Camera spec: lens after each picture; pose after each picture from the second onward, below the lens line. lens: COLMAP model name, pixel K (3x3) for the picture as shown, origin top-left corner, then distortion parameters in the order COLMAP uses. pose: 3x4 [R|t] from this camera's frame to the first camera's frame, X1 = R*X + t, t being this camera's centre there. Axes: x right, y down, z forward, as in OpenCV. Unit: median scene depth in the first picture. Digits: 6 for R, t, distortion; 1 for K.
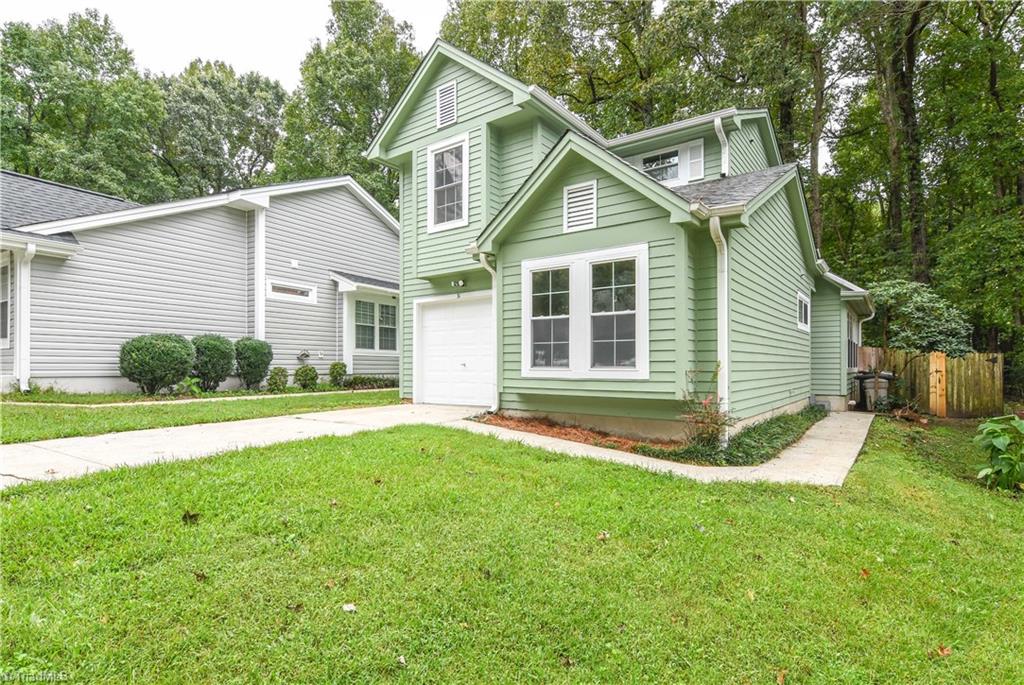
lens RADIAL K [[505.2, 0, 518.2], [0, 505.2, 346.4], [0, 0, 1]] dist [-0.001834, -0.011663]
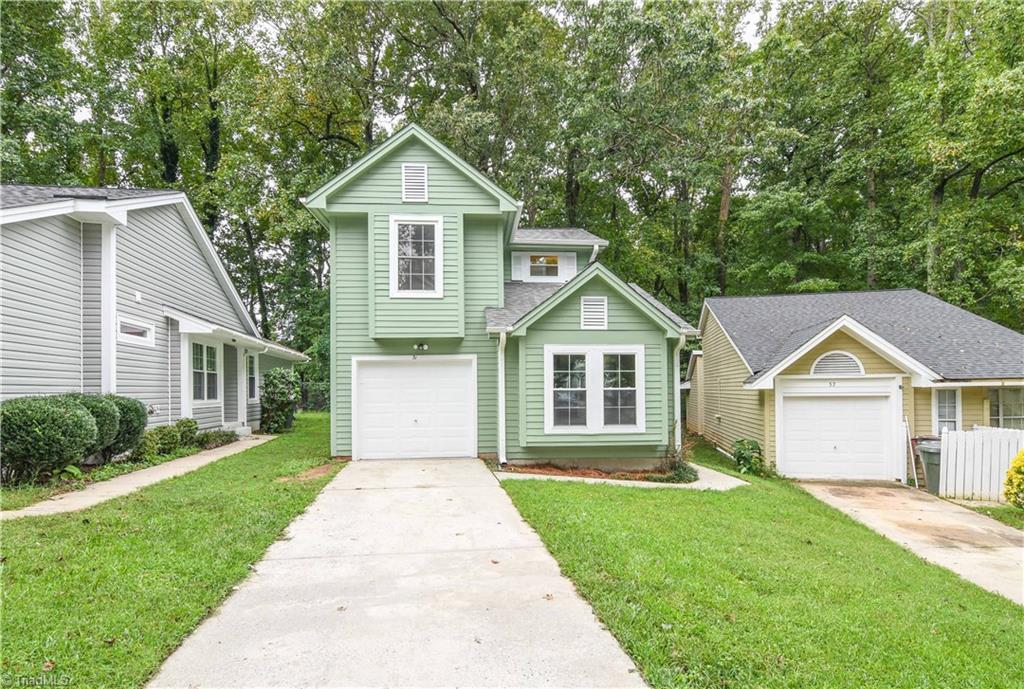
lens RADIAL K [[486.0, 0, 513.3], [0, 486.0, 366.4], [0, 0, 1]] dist [-0.001760, -0.000314]
pose [[0.779386, 0.025372, 0.626030, -0.501090], [-0.014203, 0.999638, -0.022831, -0.049739], [-0.626382, 0.008903, 0.779465, 0.042172]]
